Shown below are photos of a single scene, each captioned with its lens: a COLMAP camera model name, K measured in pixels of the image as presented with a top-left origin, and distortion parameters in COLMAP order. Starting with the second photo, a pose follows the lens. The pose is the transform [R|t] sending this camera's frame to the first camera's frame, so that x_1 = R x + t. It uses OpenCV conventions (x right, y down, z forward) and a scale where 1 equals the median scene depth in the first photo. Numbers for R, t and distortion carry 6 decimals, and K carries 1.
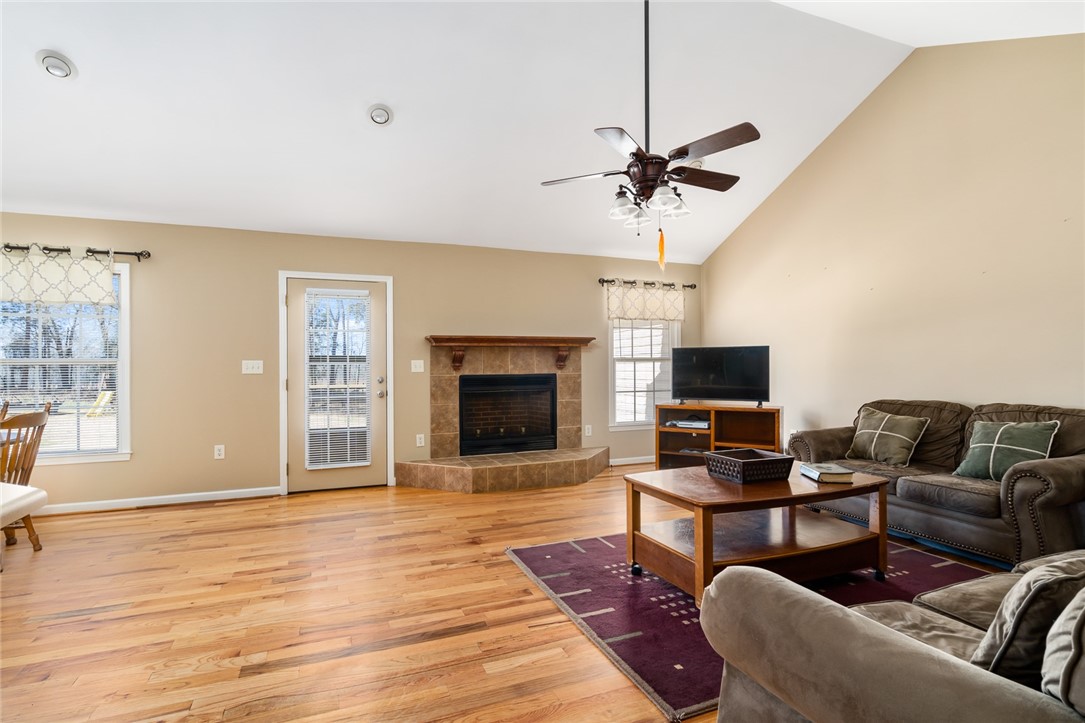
lens RADIAL K [[510.0, 0, 516.3], [0, 510.0, 364.2], [0, 0, 1]] dist [-0.002074, 0.000094]
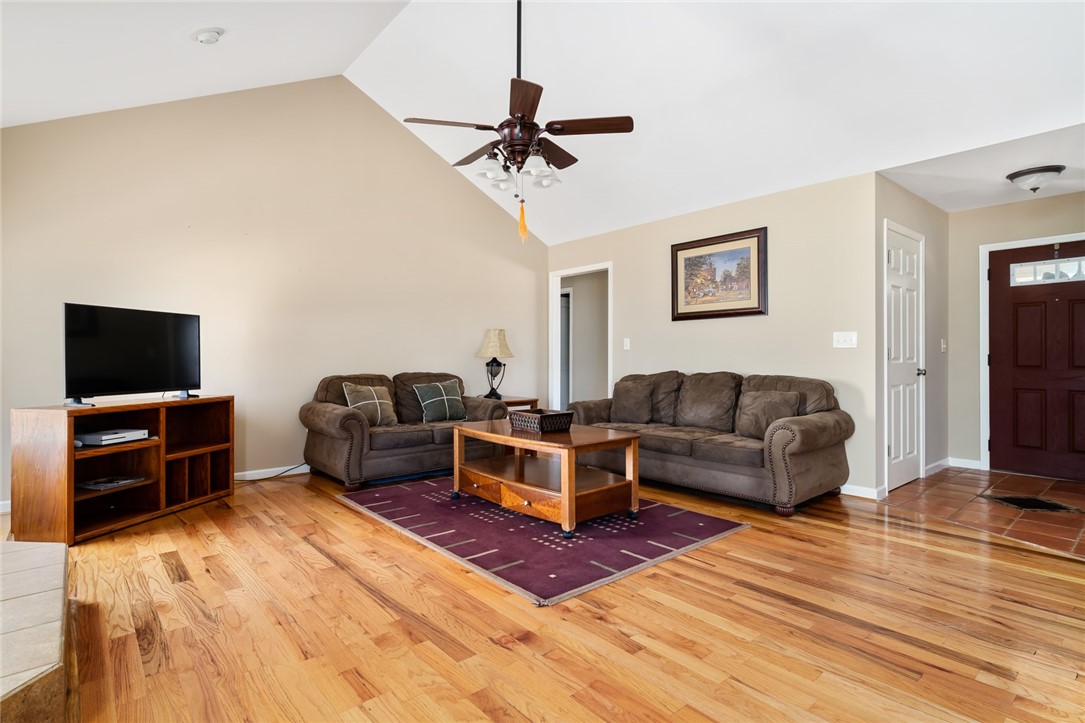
lens RADIAL K [[546.4, 0, 536.8], [0, 546.4, 356.7], [0, 0, 1]] dist [-0.001029, 0.000458]
pose [[-0.335253, 0.007081, 0.942101, -0.435745], [-0.004615, 0.999947, -0.009159, 0.030505], [-0.942117, -0.007418, -0.335203, 0.790796]]
